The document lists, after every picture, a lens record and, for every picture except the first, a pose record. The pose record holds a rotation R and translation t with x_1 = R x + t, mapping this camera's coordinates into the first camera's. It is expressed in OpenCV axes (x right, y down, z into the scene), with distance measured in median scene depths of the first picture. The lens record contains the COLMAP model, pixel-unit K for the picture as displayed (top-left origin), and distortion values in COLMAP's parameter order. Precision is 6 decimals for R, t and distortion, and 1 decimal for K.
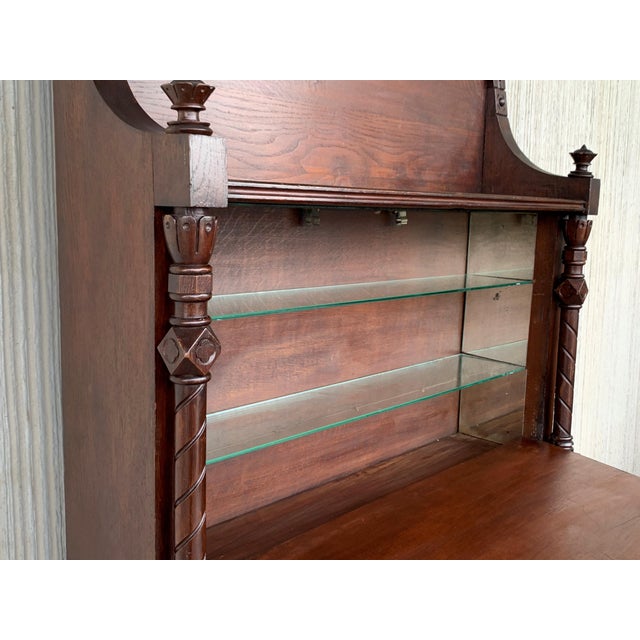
lens RADIAL K [[734.6, 0, 322.2], [0, 734.6, 313.9], [0, 0, 1]] dist [0.008867, 0.000000]
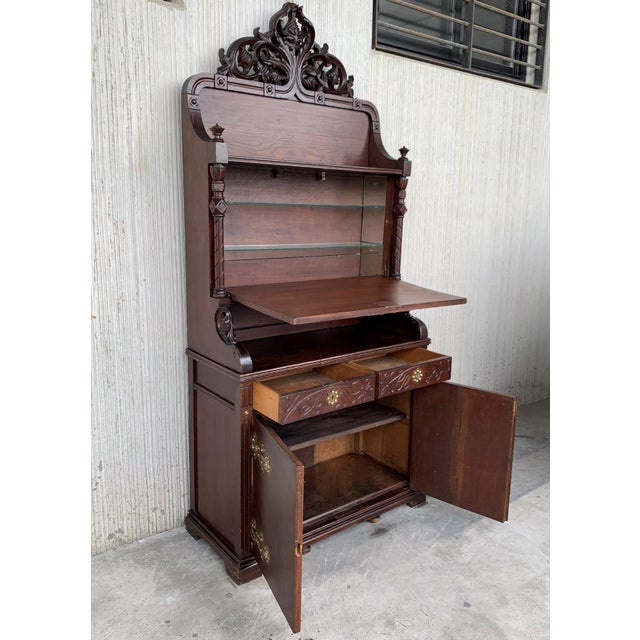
lens RADIAL K [[567.9, 0, 318.5], [0, 567.9, 317.2], [0, 0, 1]] dist [0.009849, -0.027671]
pose [[0.987480, 0.036609, -0.153438, 0.402421], [-0.028070, 0.997954, 0.057452, 0.227052], [0.155228, -0.052426, 0.986487, -0.889824]]
